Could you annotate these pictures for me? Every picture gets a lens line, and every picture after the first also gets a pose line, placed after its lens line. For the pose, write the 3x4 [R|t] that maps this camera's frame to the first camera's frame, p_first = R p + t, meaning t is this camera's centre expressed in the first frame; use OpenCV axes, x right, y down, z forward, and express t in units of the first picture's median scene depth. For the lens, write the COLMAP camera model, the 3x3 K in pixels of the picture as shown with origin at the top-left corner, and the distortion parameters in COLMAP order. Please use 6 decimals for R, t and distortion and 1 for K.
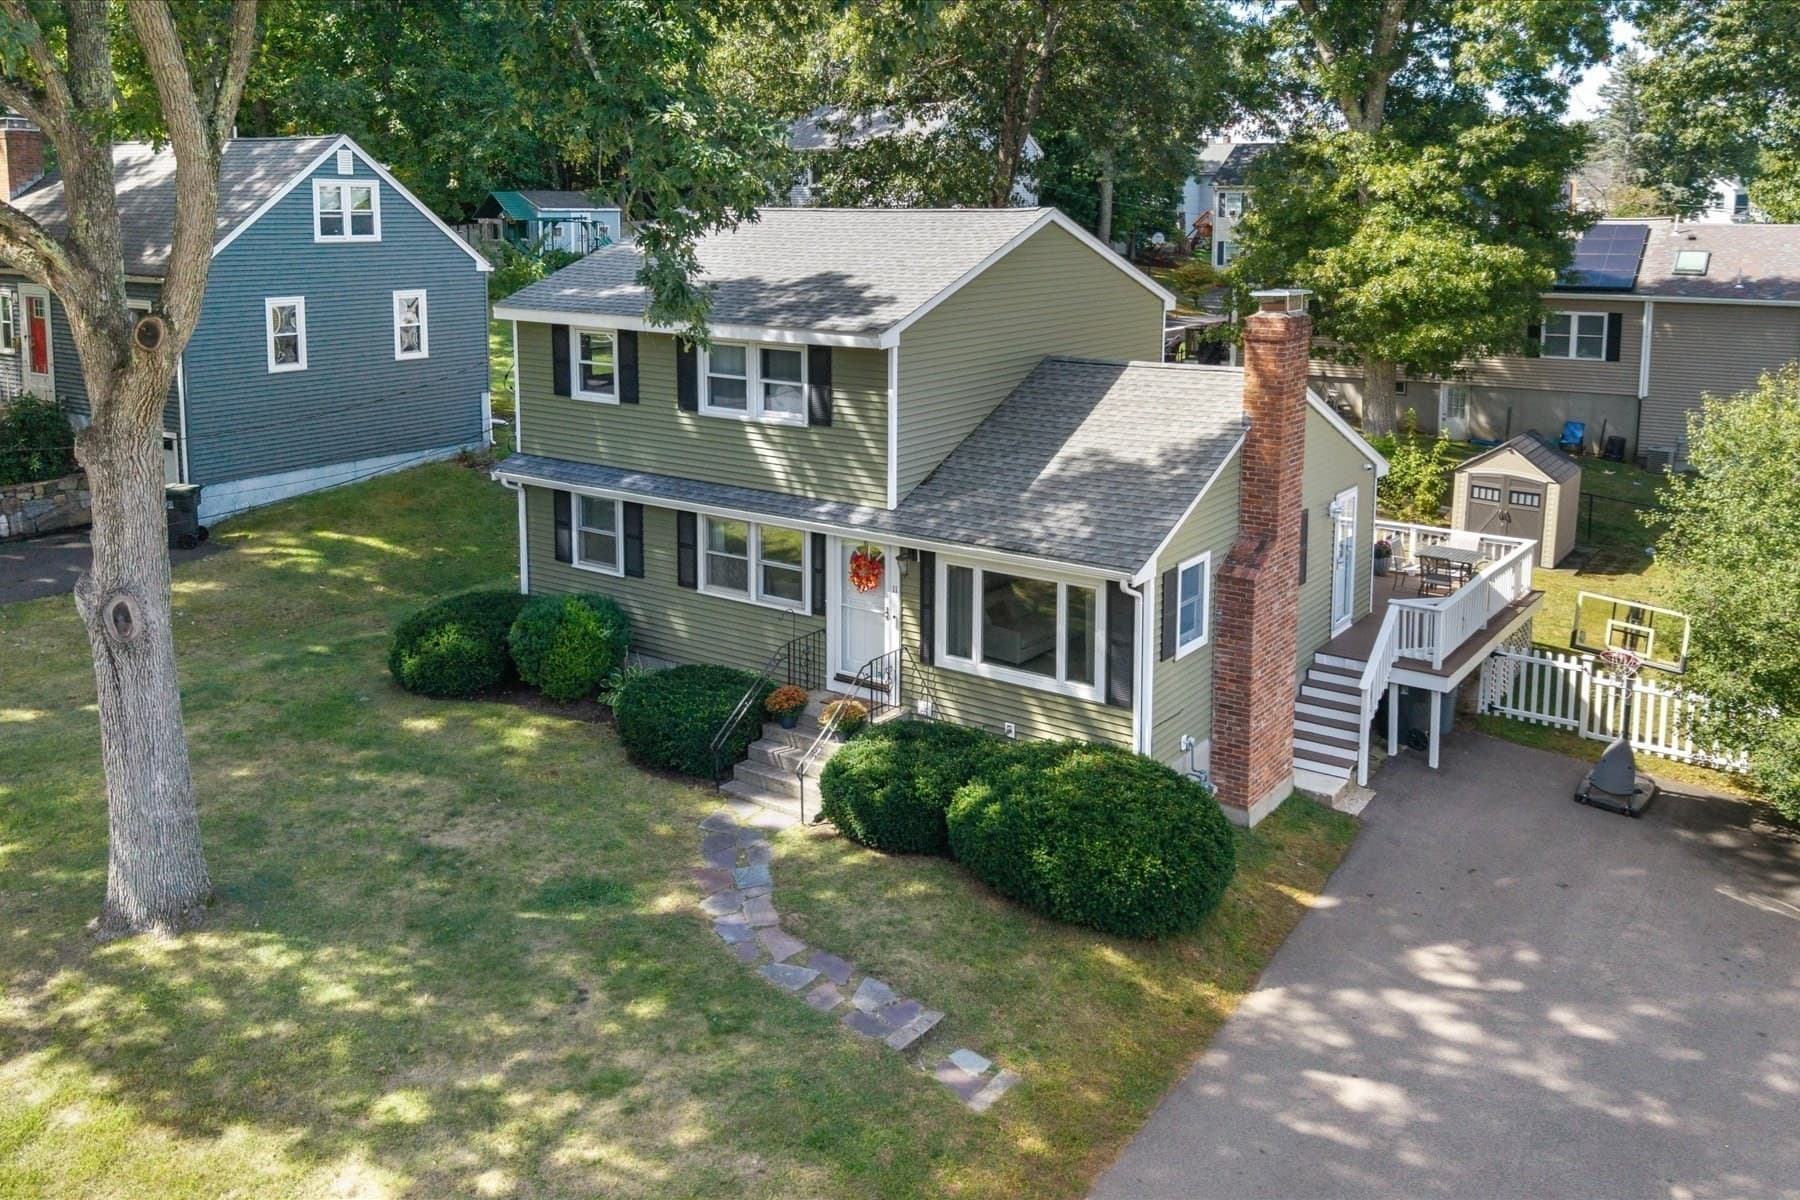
lens RADIAL K [[1485.1, 0, 937.3], [0, 1485.1, 414.7], [0, 0, 1]] dist [0.005698, -0.002473]
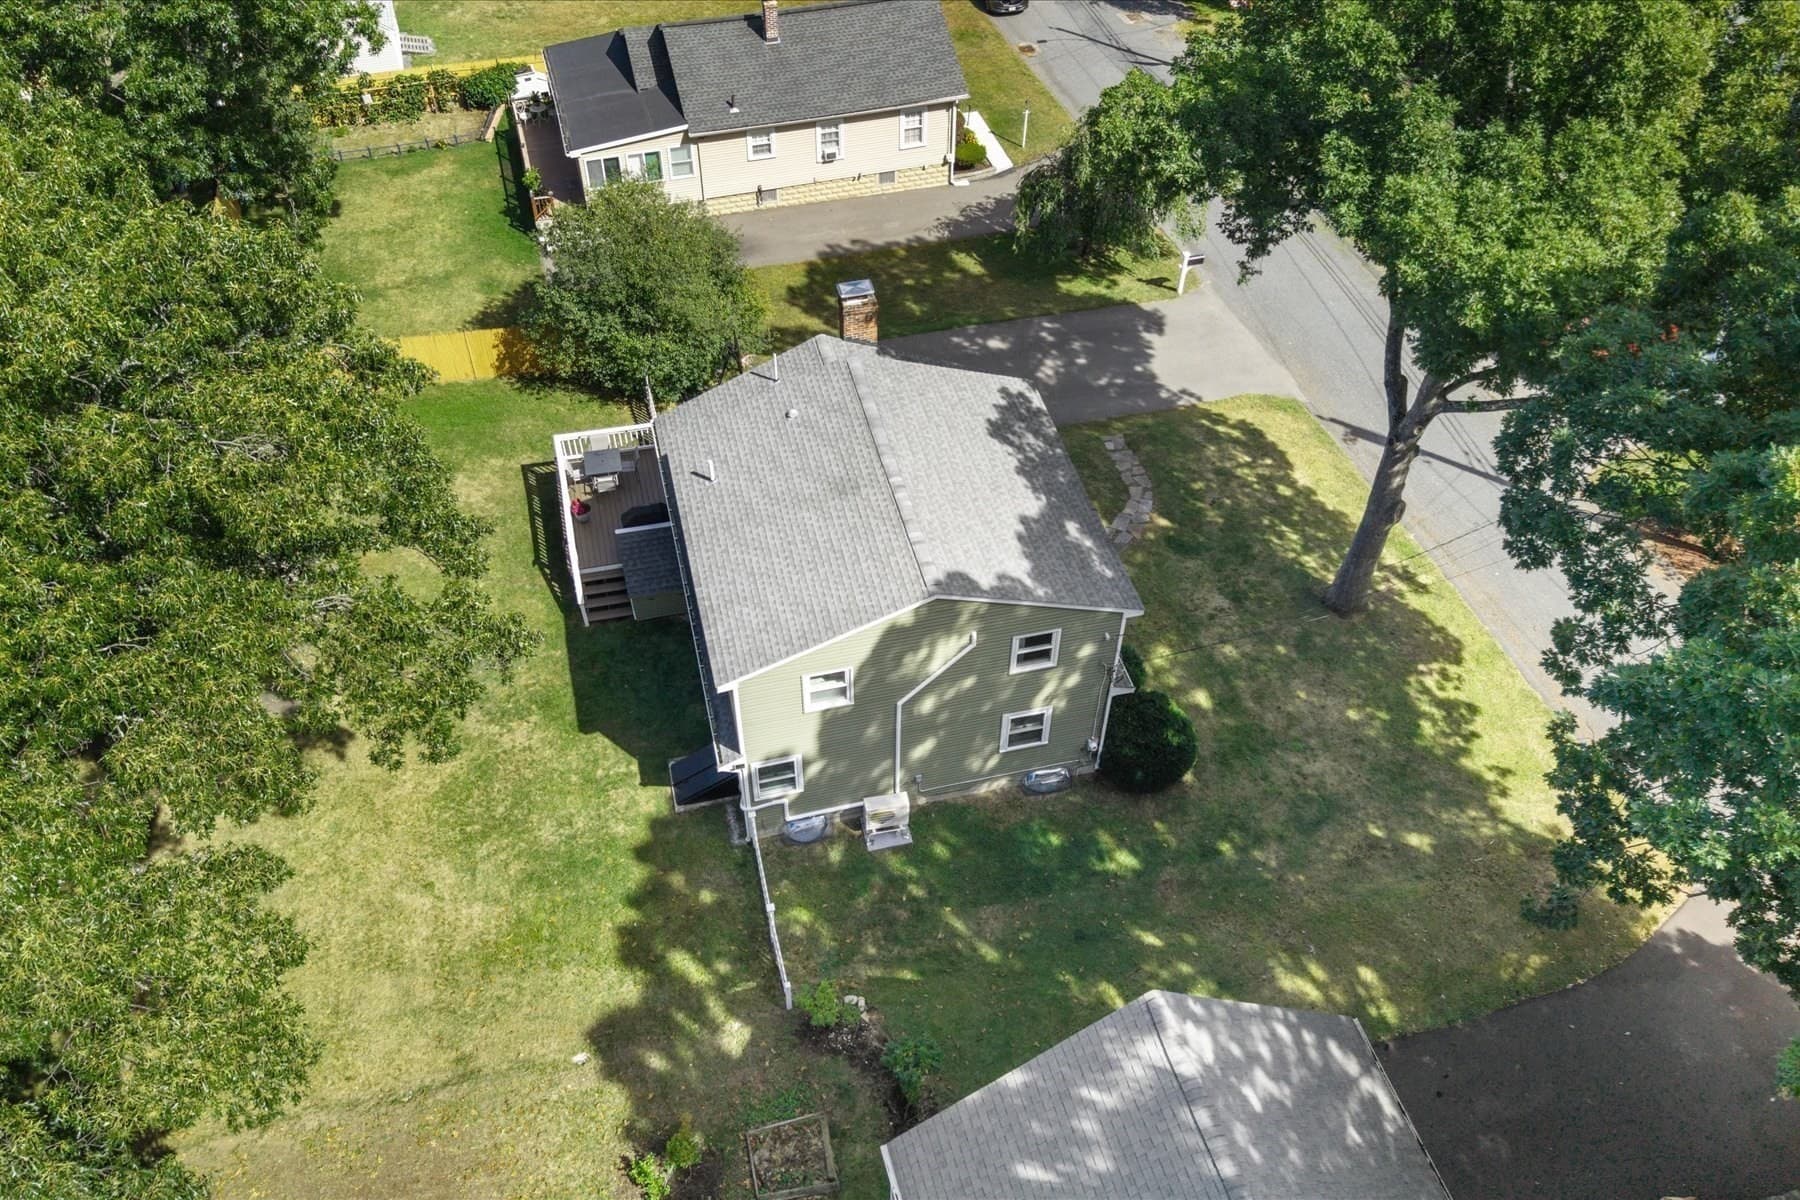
lens RADIAL K [[1374.7, 0, 900.0], [0, 1374.7, 600.0], [0, 0, 1]] dist [0.005797, 0.001357]
pose [[-0.741626, -0.503809, 0.442907, -0.710623], [0.080386, 0.588750, 0.804308, -1.127820], [-0.665980, 0.632099, -0.396133, 1.733079]]
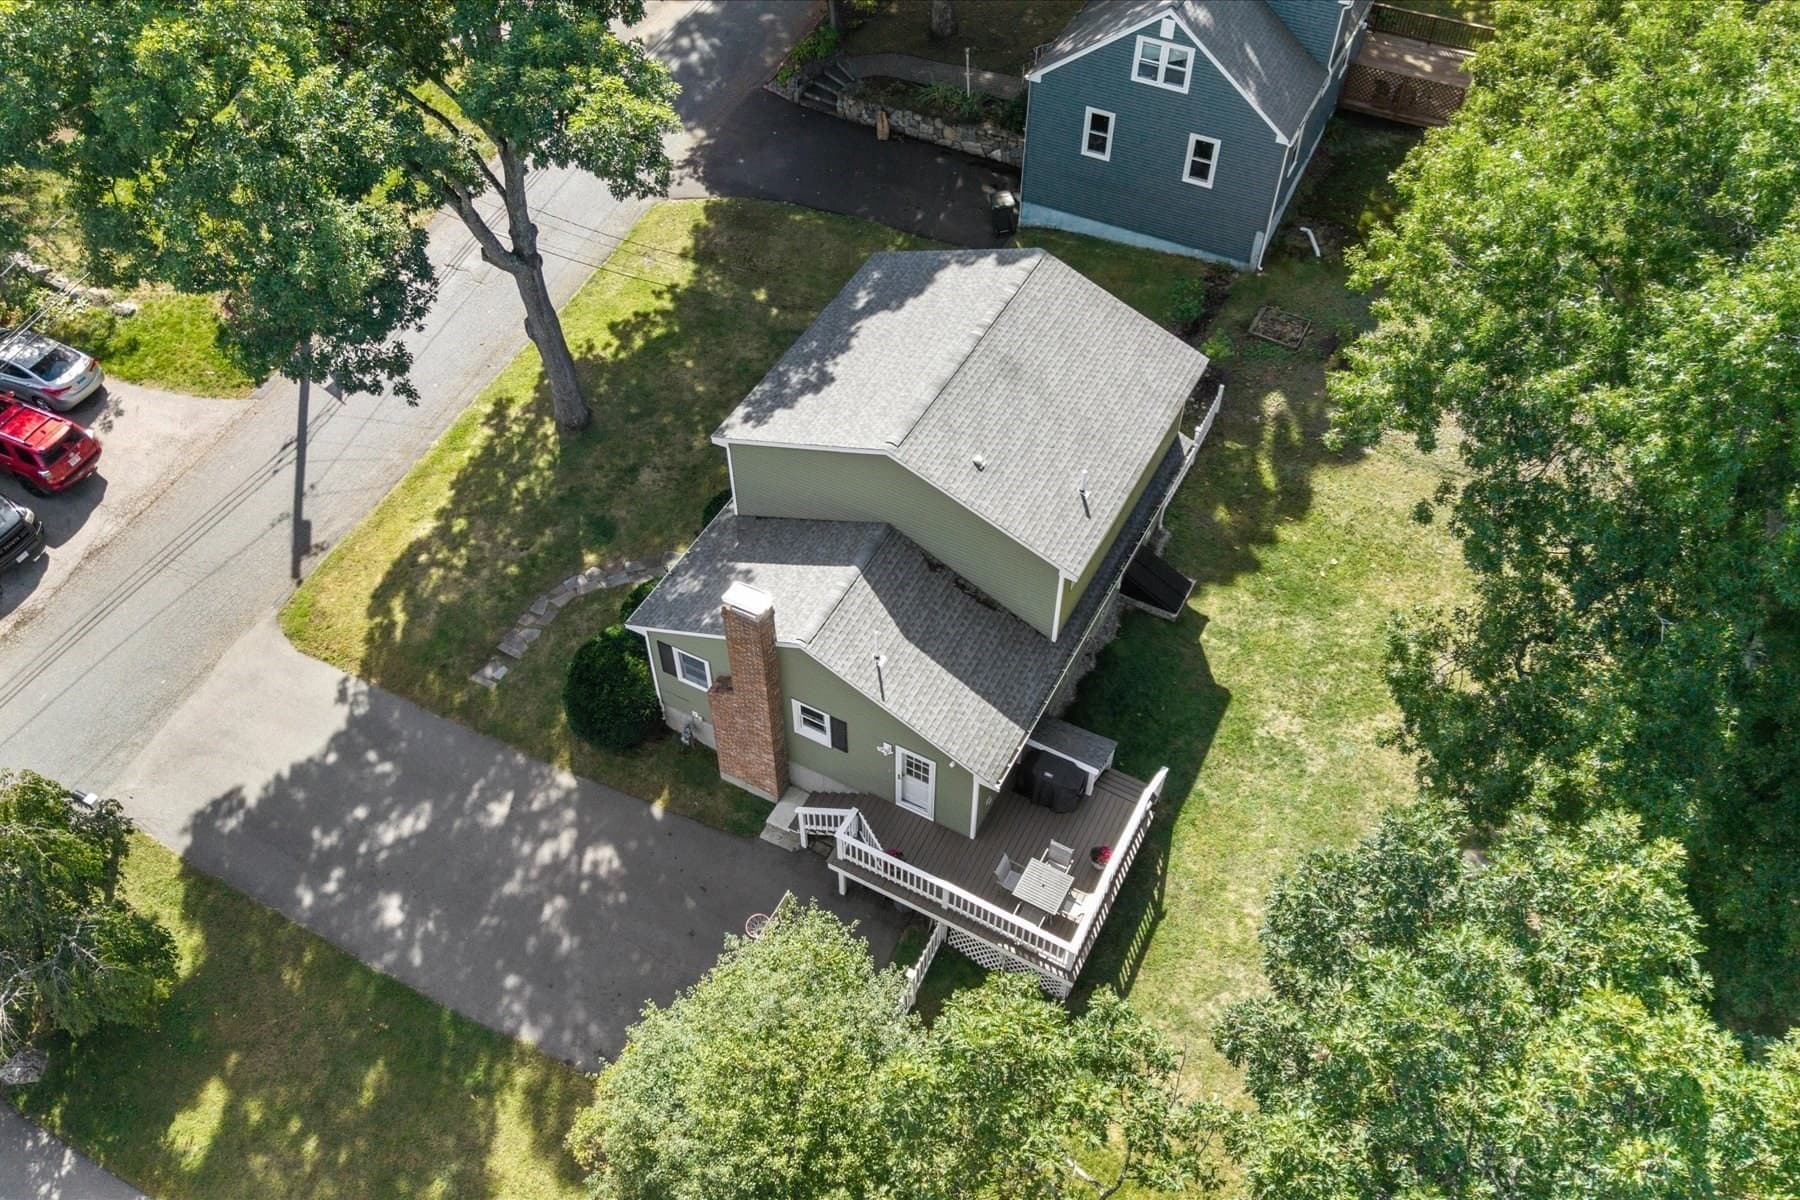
lens RADIAL K [[1528.6, 0, 906.3], [0, 1528.6, 647.3], [0, 0, 1]] dist [-0.008827, -0.008739]
pose [[0.103847, 0.757974, -0.643965, 1.161288], [-0.135971, 0.652206, 0.745747, -1.095518], [0.985255, 0.010117, 0.170793, 0.816287]]
